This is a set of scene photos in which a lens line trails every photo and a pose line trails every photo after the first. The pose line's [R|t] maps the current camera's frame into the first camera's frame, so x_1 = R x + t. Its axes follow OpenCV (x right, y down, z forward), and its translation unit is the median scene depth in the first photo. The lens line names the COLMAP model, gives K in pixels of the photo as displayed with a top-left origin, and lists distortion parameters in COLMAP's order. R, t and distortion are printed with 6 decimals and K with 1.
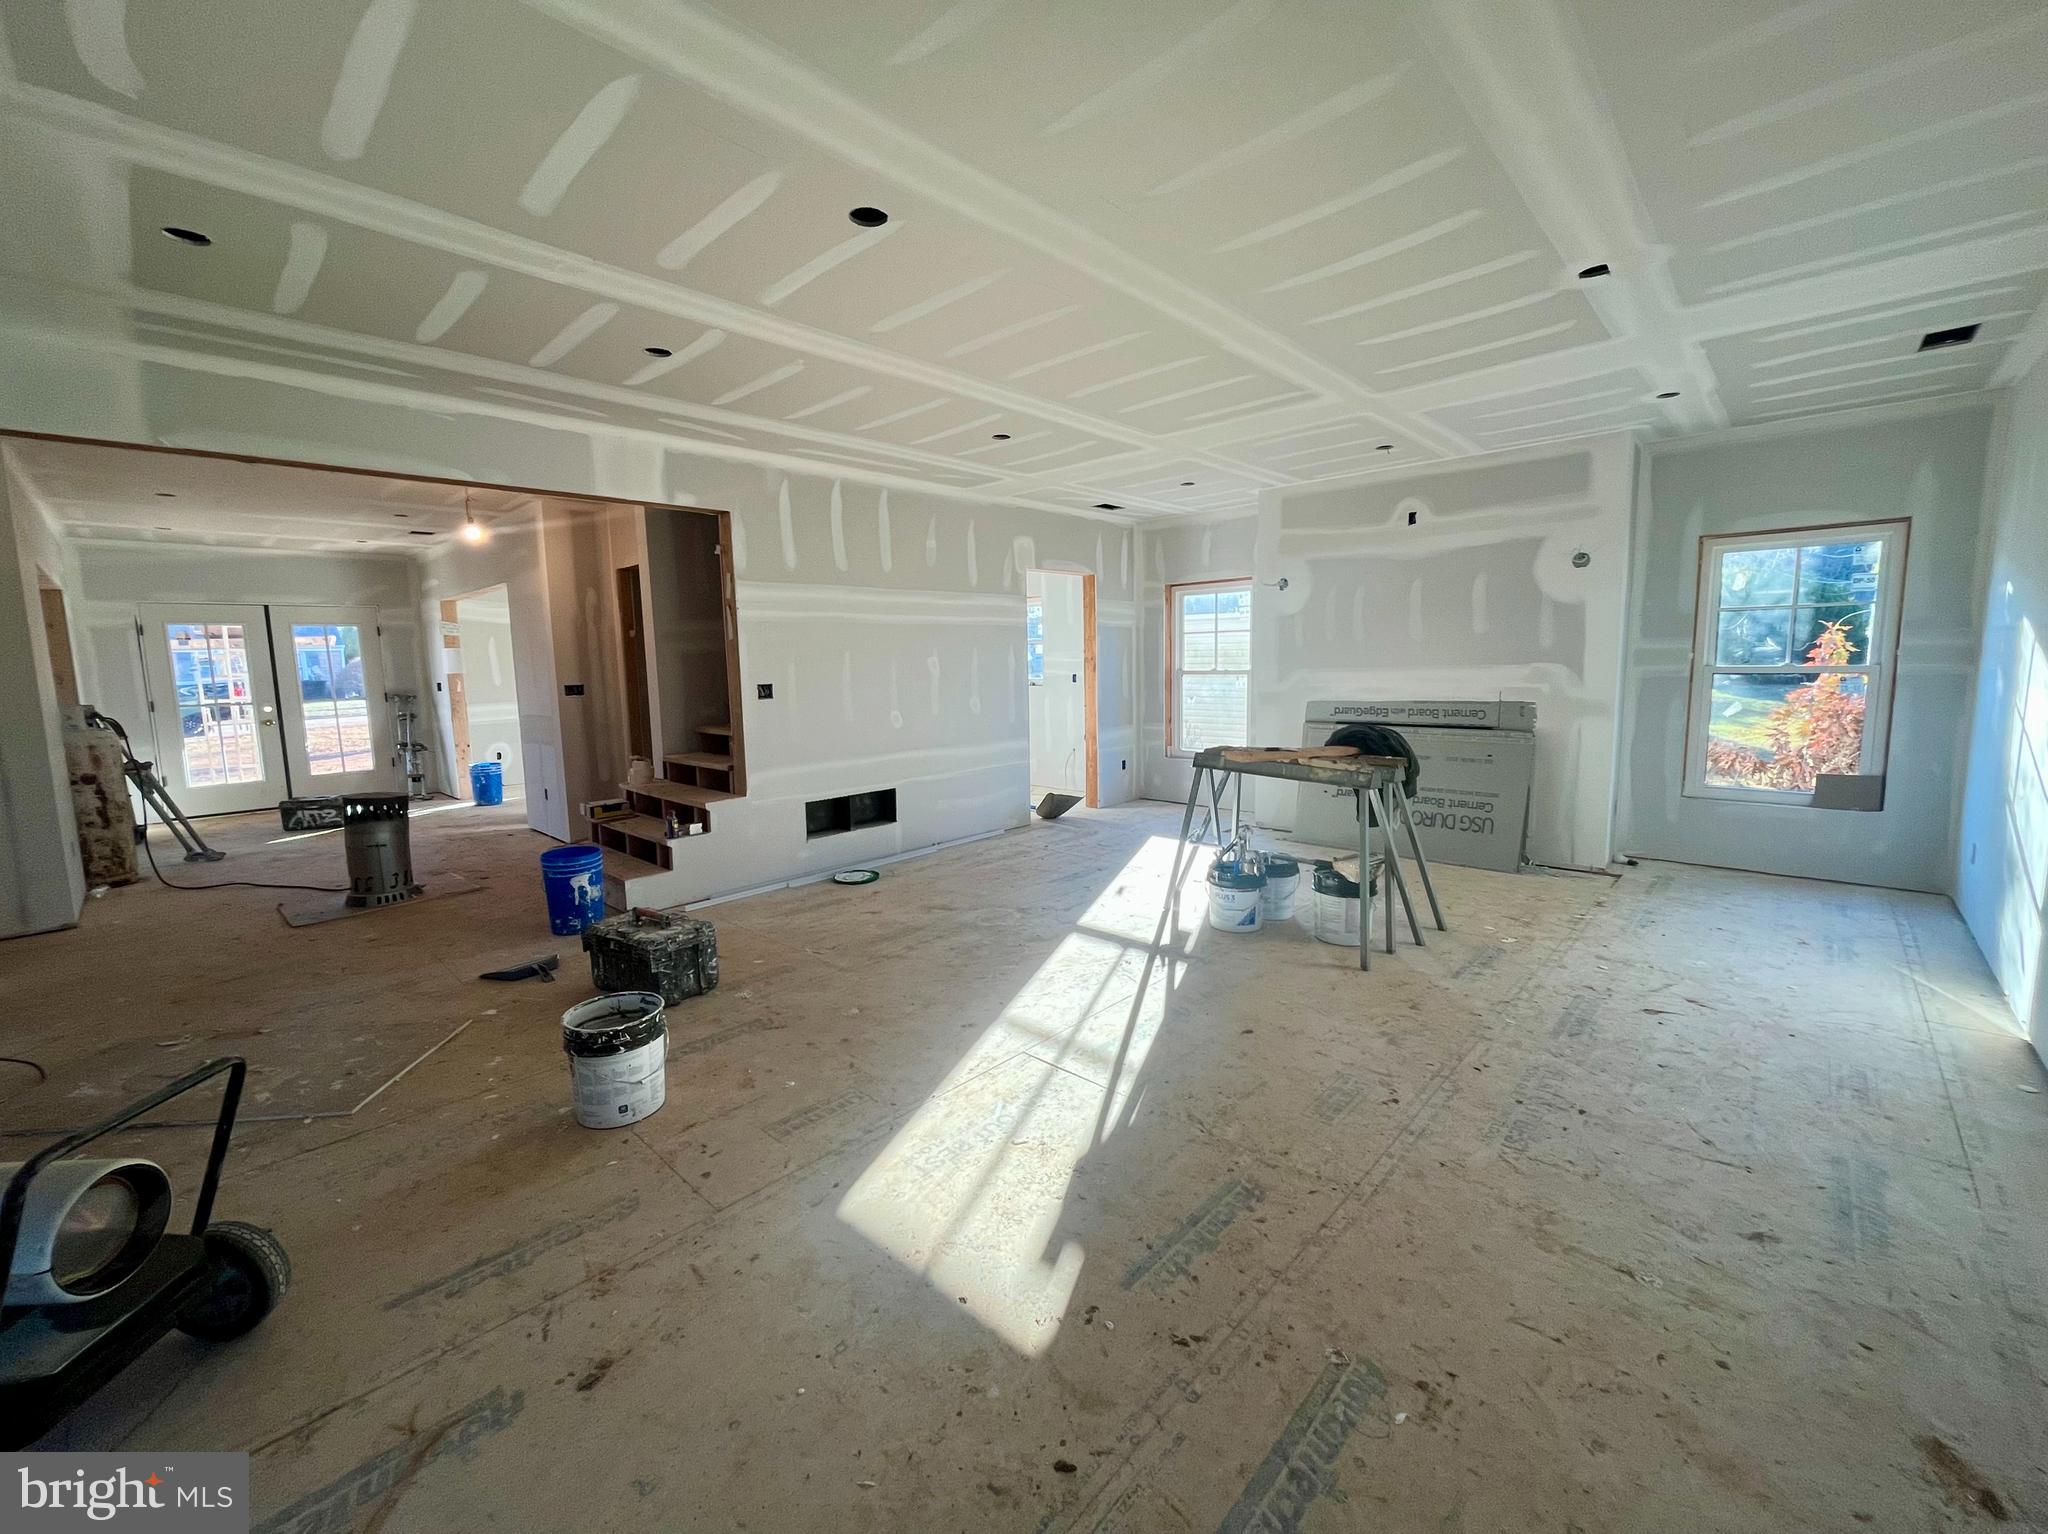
lens RADIAL K [[830.9, 0, 1018.9], [0, 830.9, 760.6], [0, 0, 1]] dist [-0.003858, -0.000310]
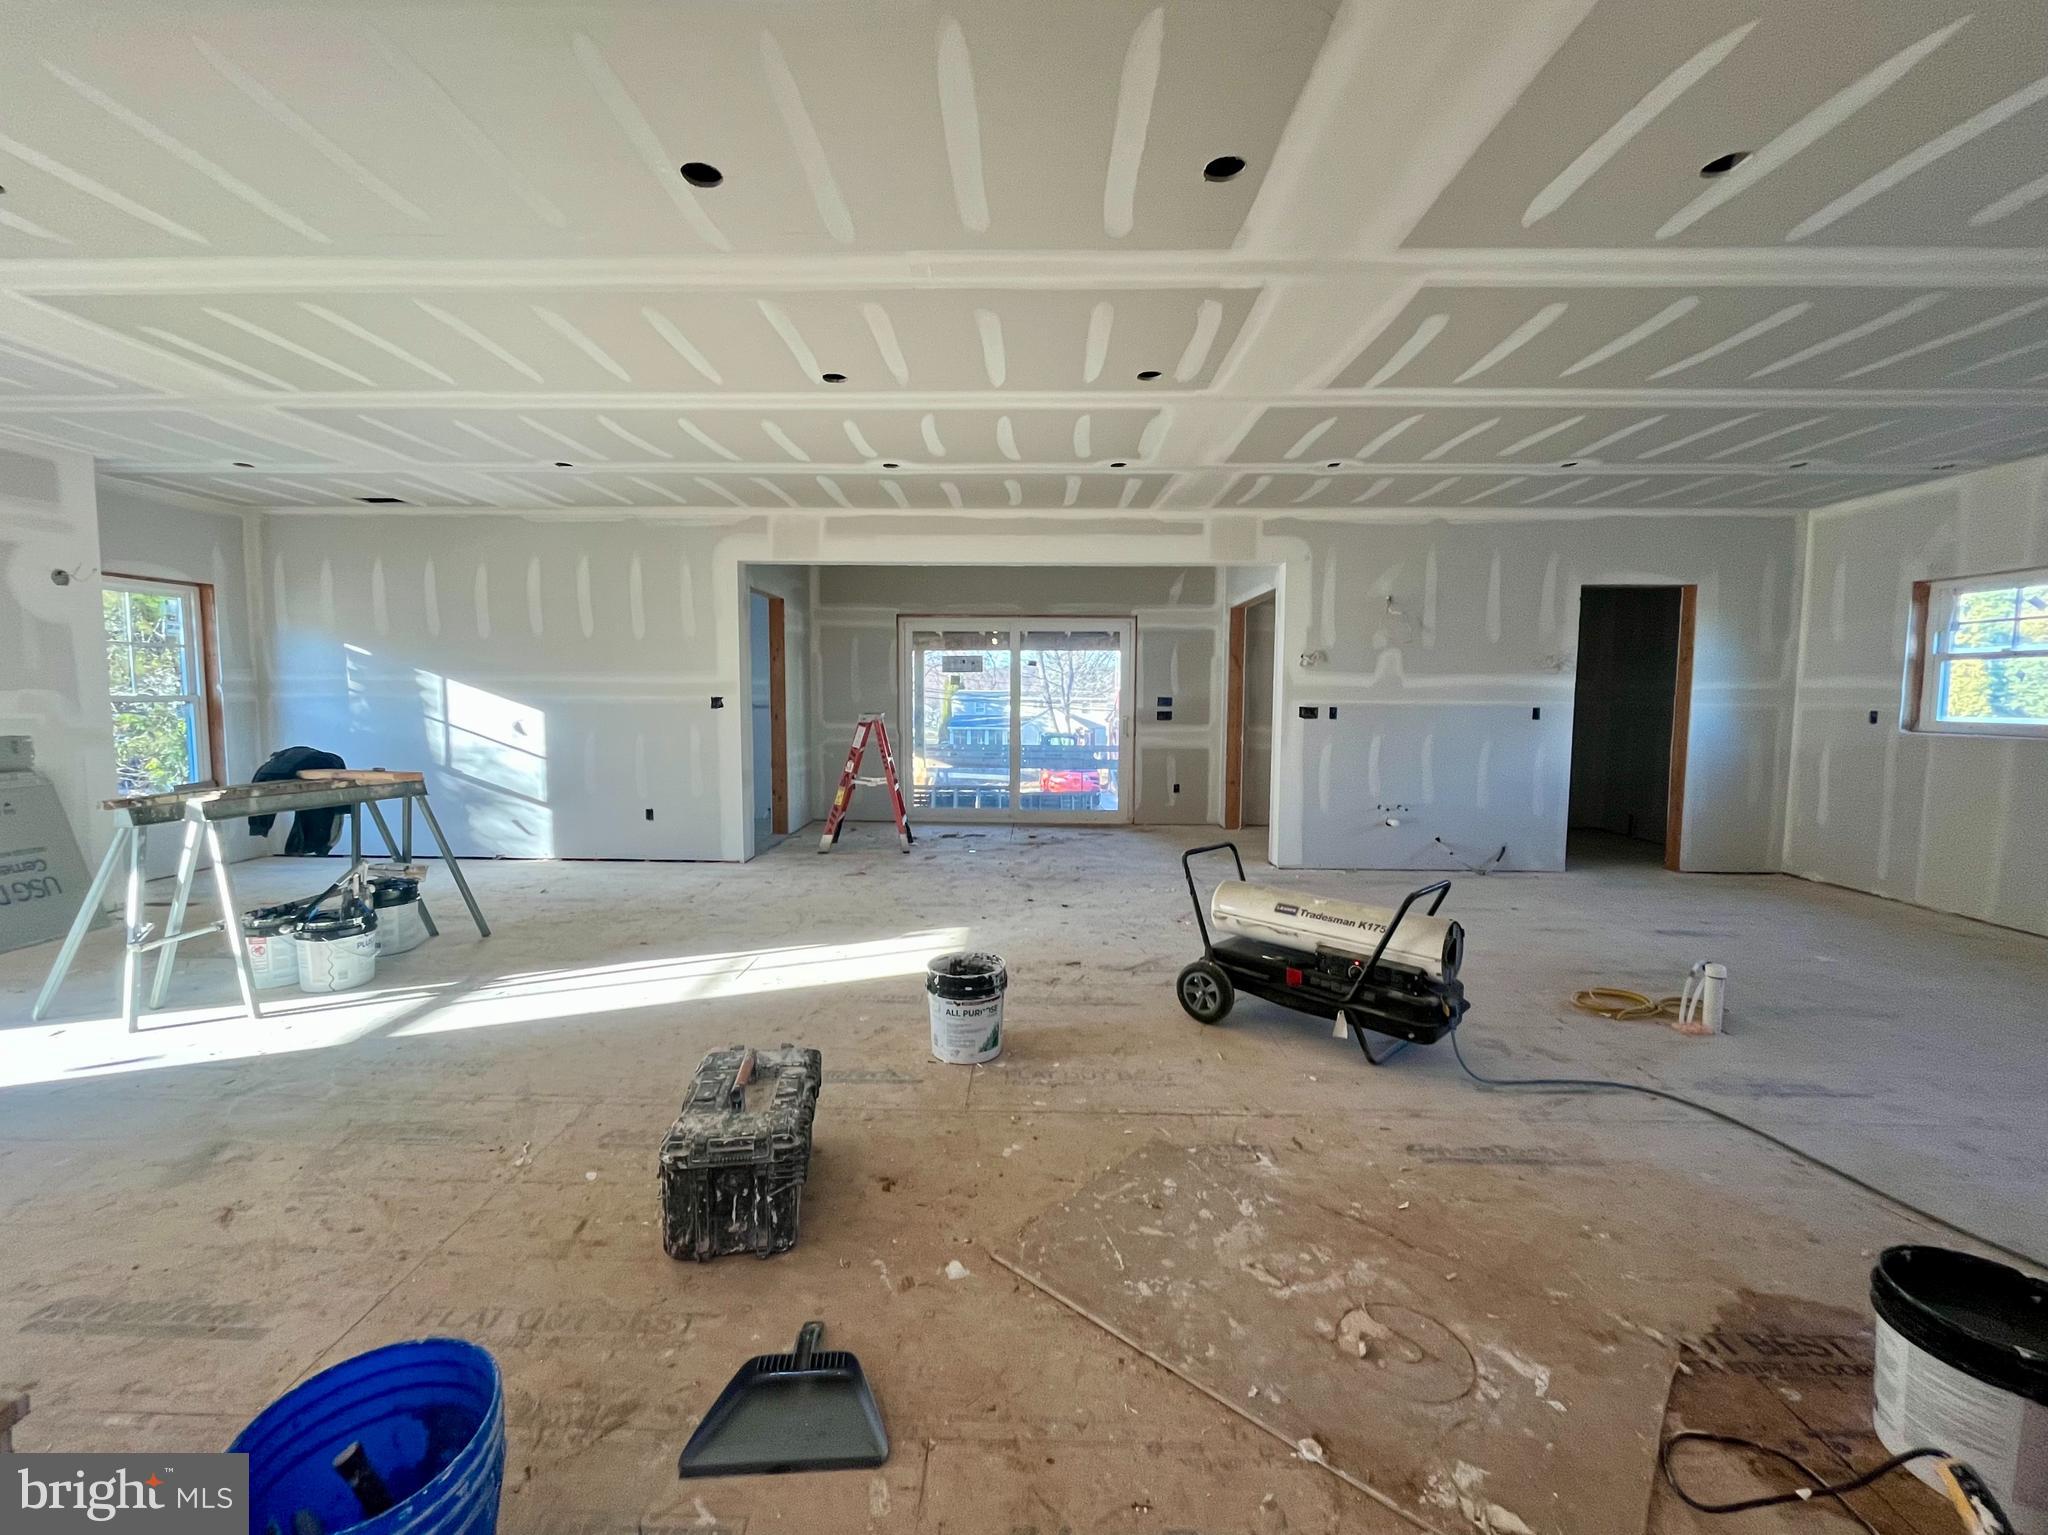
lens RADIAL K [[830.9, 0, 1023.4], [0, 830.9, 766.1], [0, 0, 1]] dist [-0.003858, -0.000310]
pose [[-0.678099, -0.048001, 0.733401, -1.058386], [0.097315, 0.983215, 0.154328, -0.109671], [-0.728499, 0.176021, -0.662046, 1.274908]]
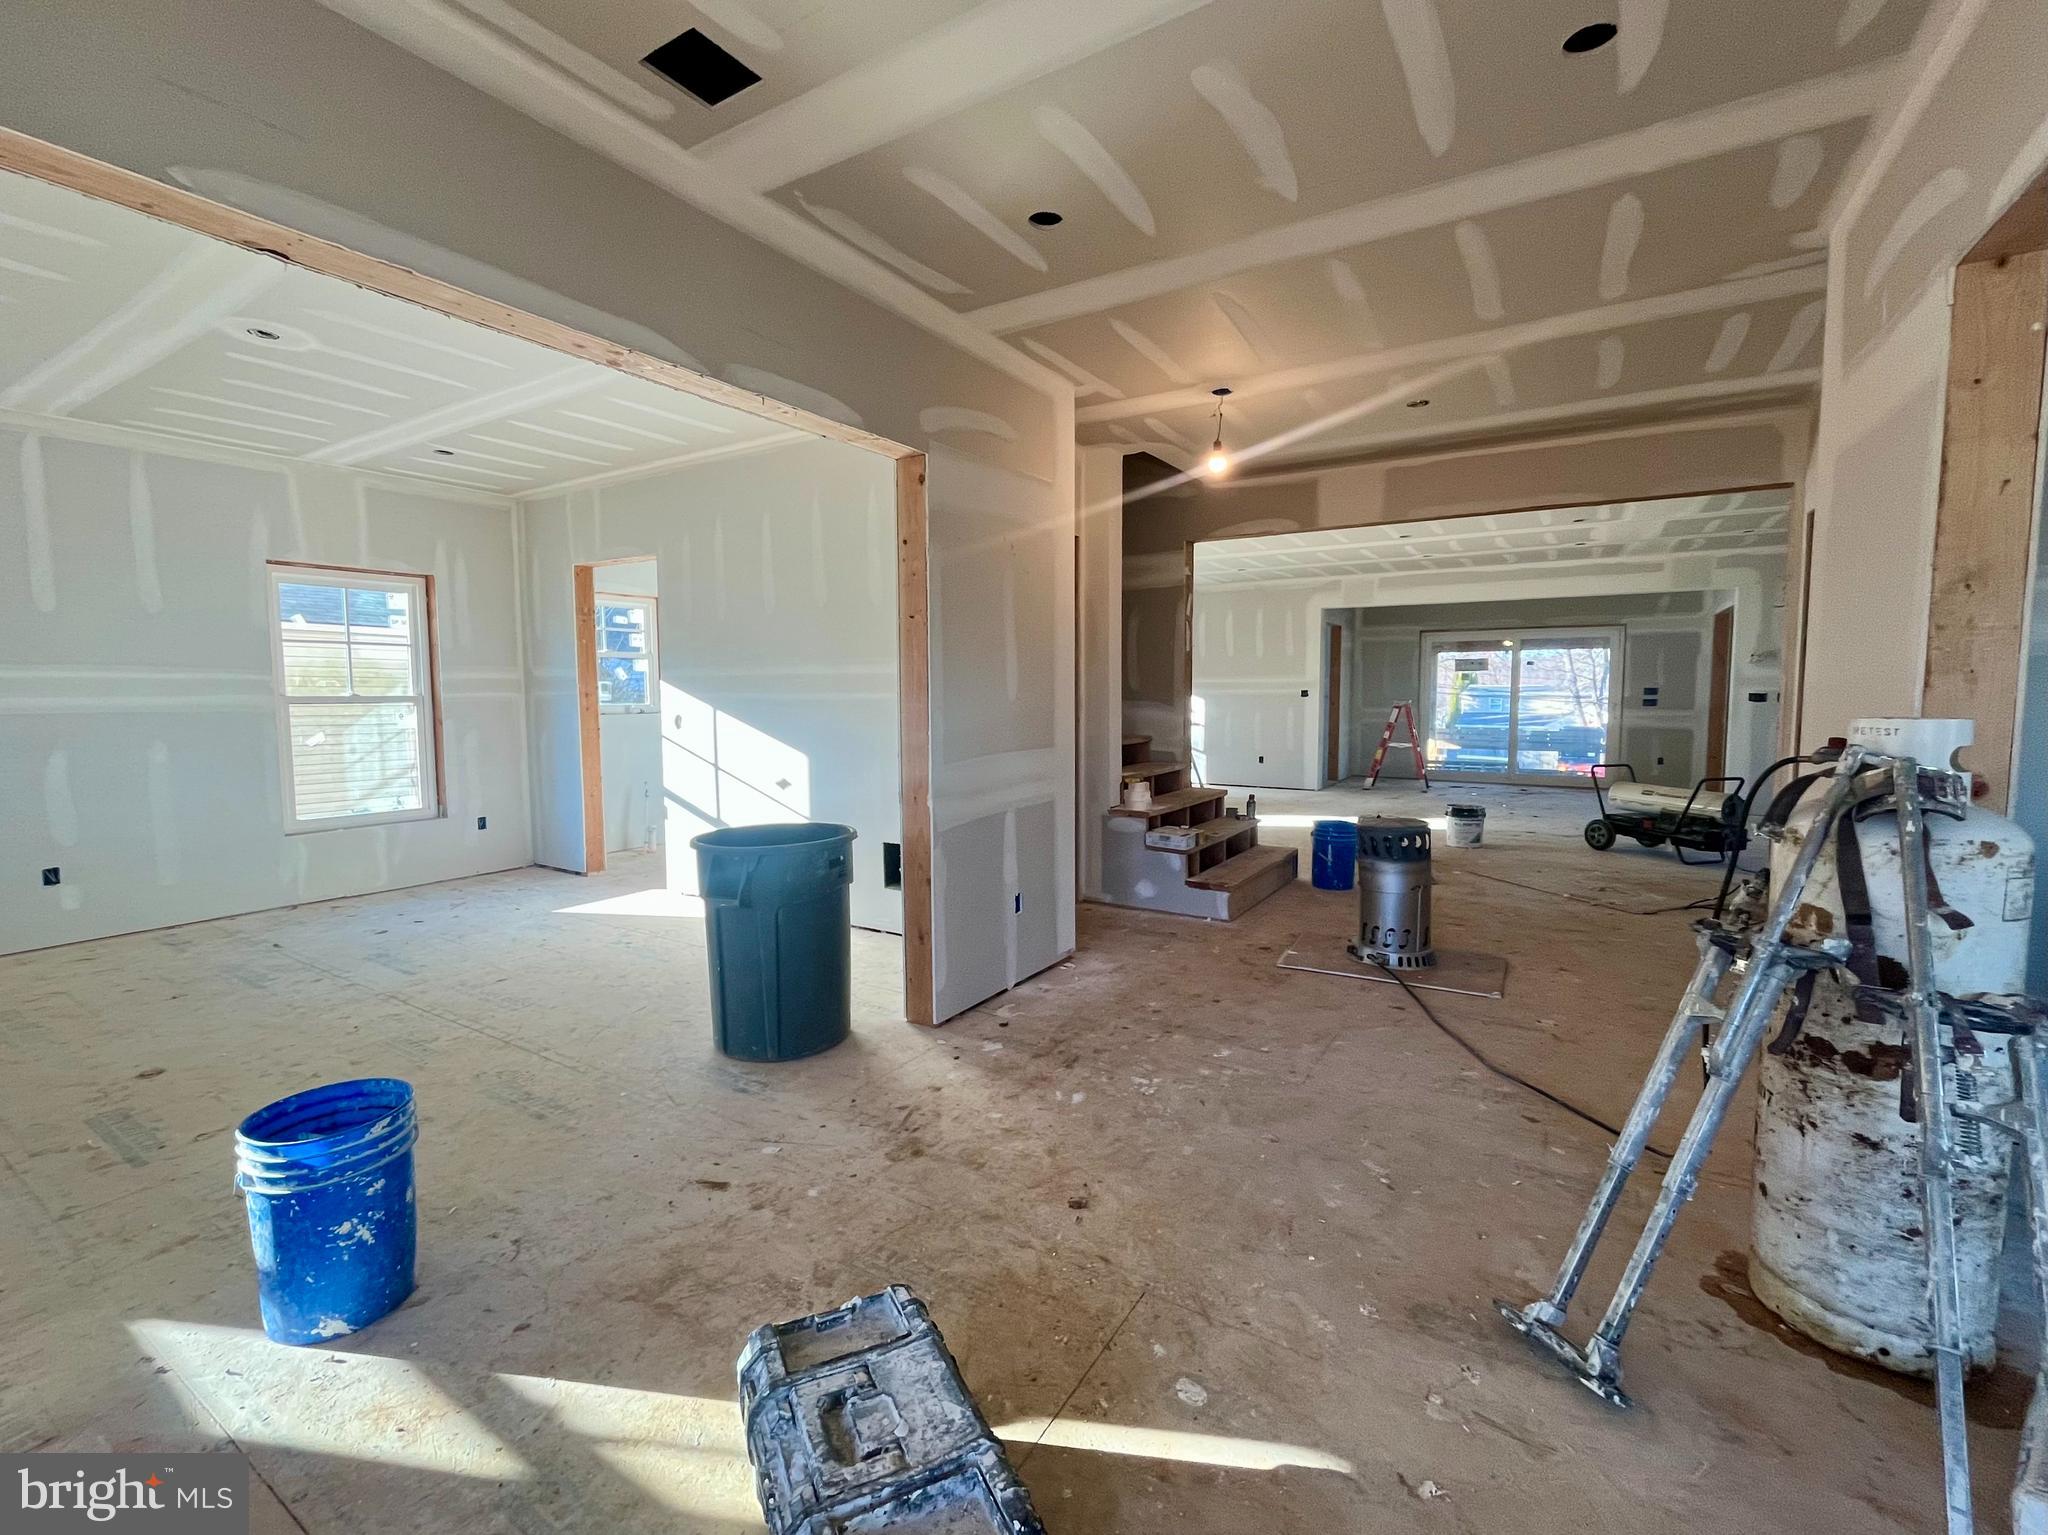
lens RADIAL K [[882.5, 0, 1020.5], [0, 882.5, 754.4], [0, 0, 1]] dist [-0.002927, -0.000283]
pose [[-0.195328, -0.048605, 0.979533, -2.386038], [0.128592, 0.988879, 0.074712, -0.196448], [-0.972271, 0.140554, -0.186905, 2.300710]]
